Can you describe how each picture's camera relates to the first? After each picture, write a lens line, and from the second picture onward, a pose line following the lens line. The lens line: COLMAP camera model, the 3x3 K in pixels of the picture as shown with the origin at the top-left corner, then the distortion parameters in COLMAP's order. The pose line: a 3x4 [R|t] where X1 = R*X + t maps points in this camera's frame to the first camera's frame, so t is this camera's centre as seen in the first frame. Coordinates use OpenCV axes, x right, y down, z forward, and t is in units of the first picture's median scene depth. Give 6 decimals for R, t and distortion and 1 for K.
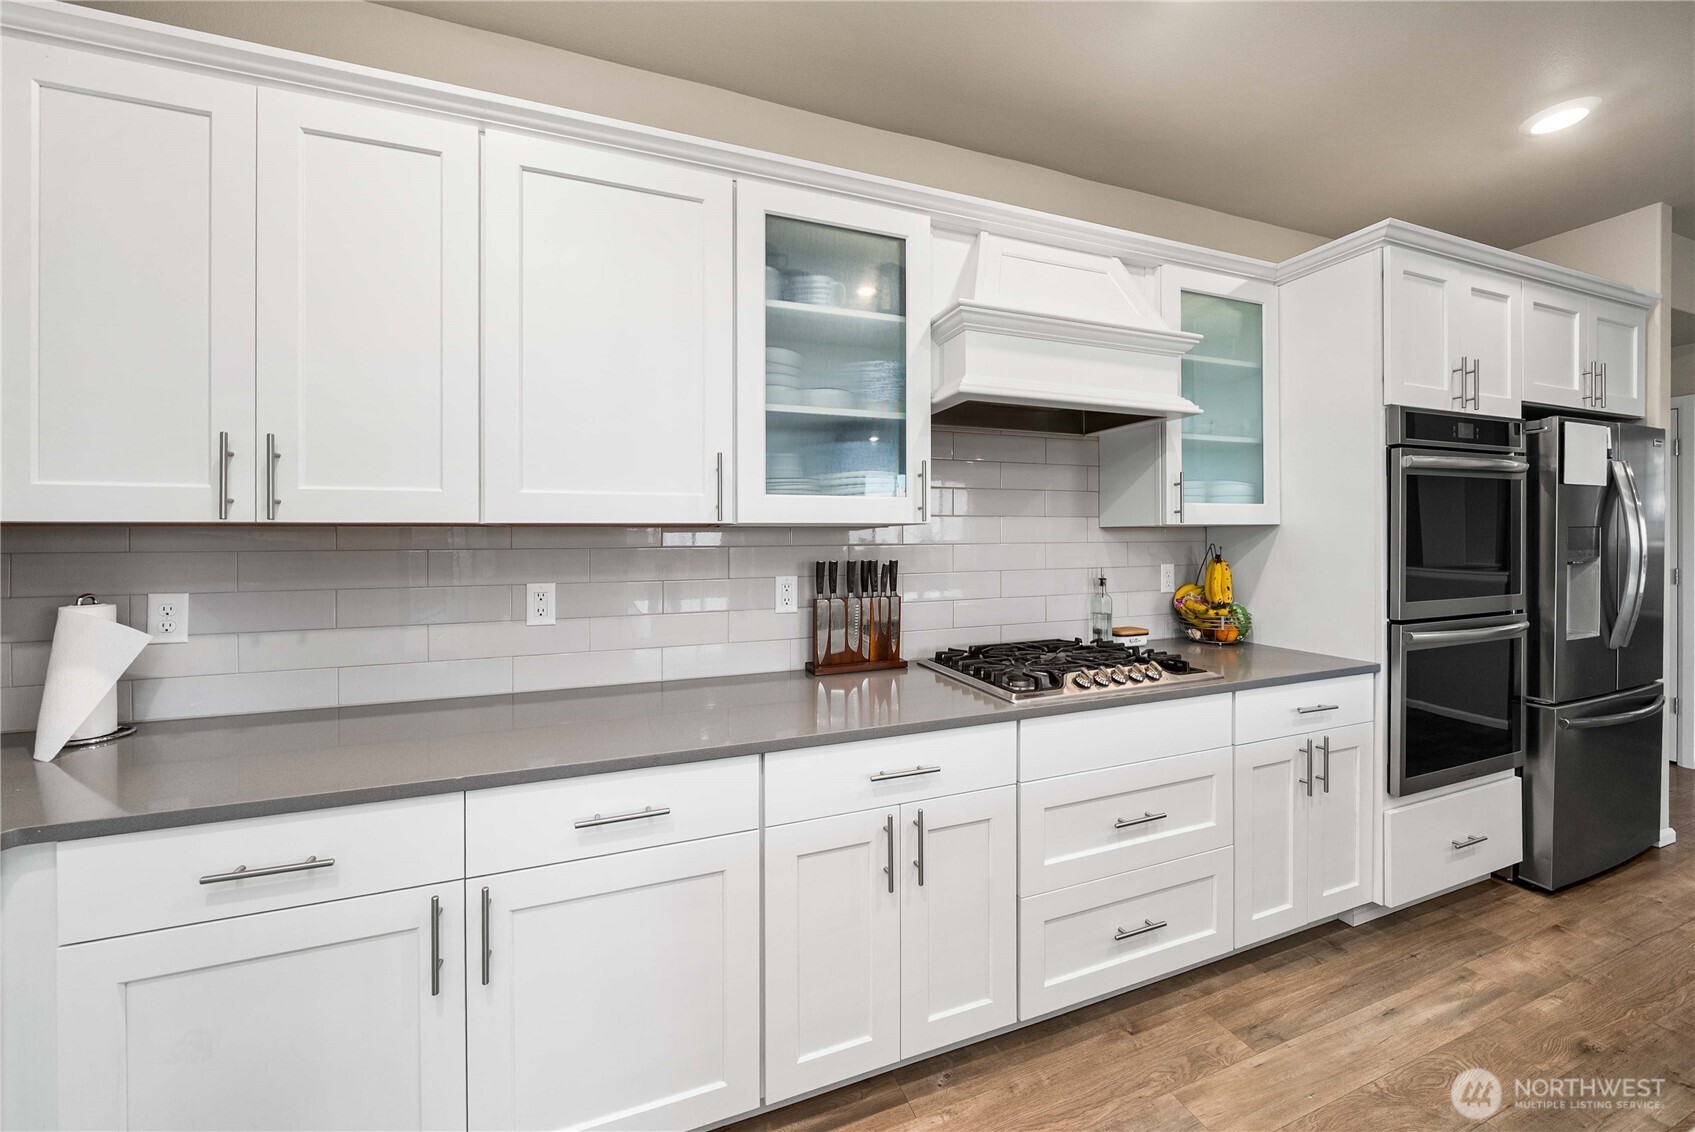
lens RADIAL K [[645.7, 0, 872.9], [0, 645.7, 536.9], [0, 0, 1]] dist [-0.000490, 0.000040]
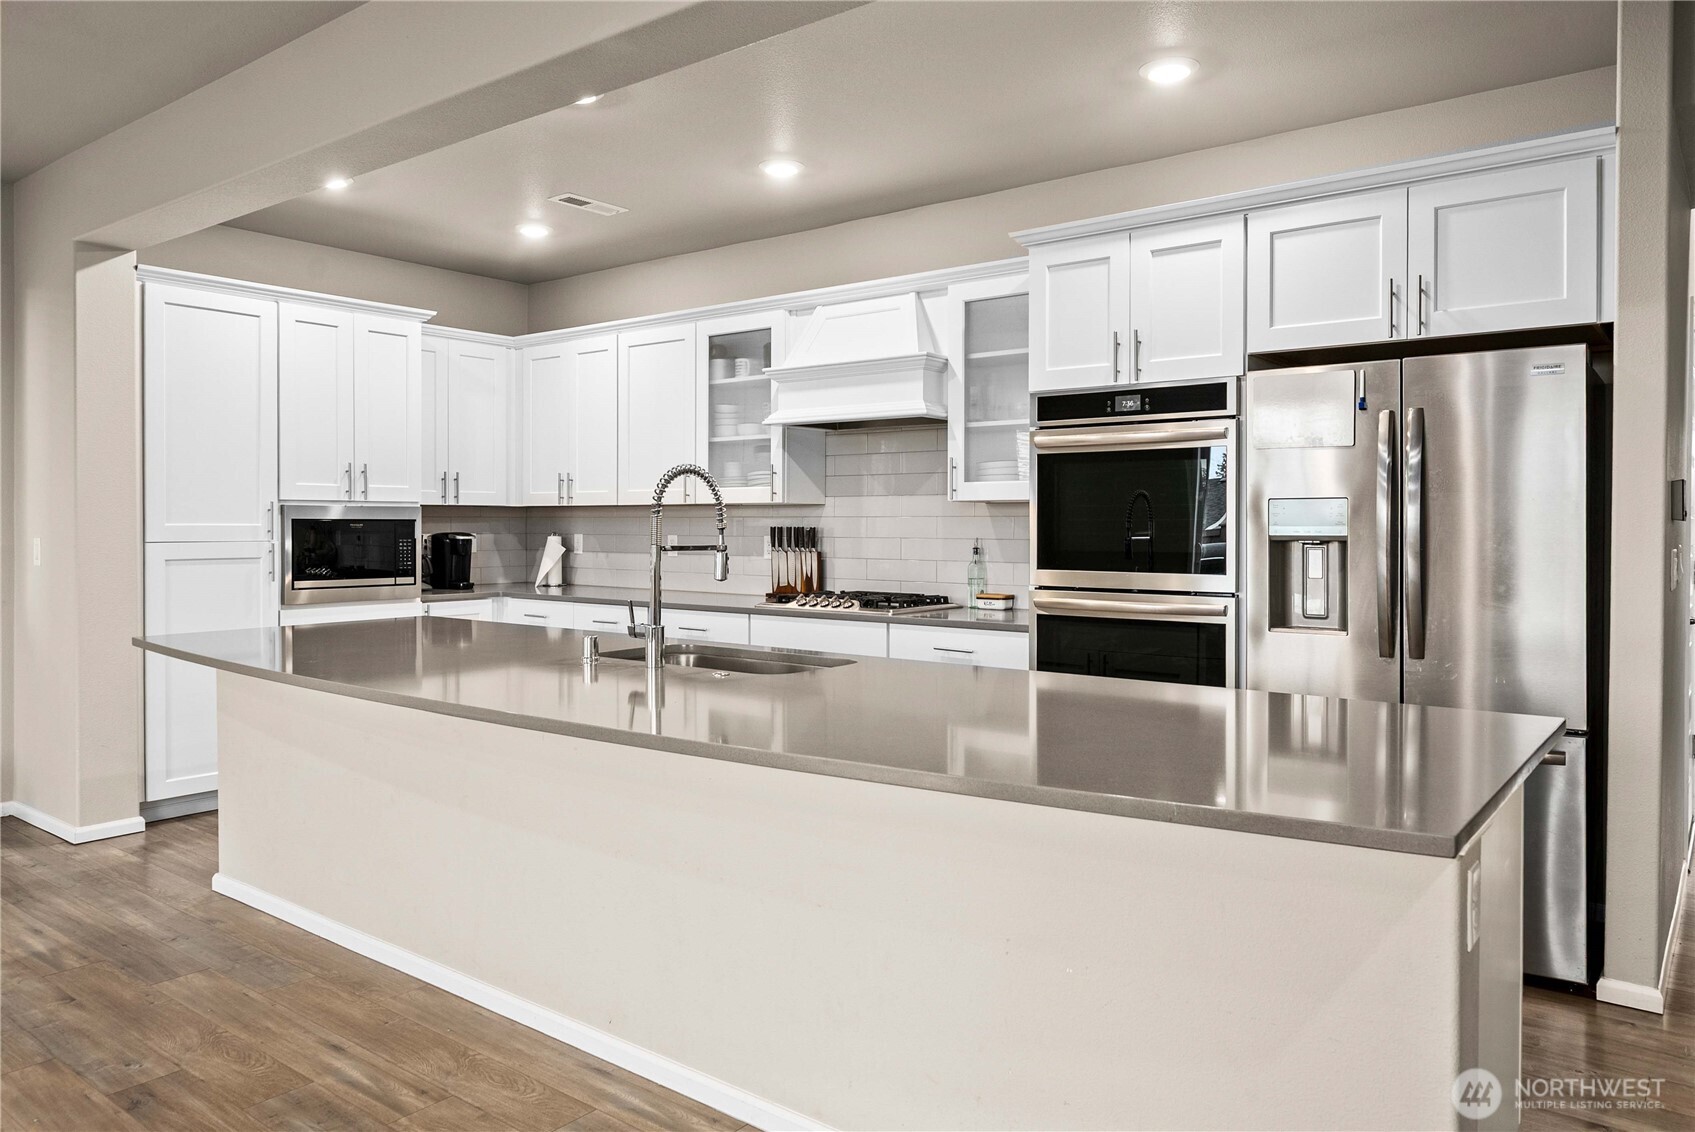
lens RADIAL K [[1164.0, 0, 851.9], [0, 1164.0, 523.9], [0, 0, 1]] dist [-0.001679, -0.001774]
pose [[0.513230, 0.006768, -0.858224, 2.567003], [-0.007218, 0.999968, 0.003569, 0.019379], [0.858221, 0.004363, 0.513262, -0.314853]]
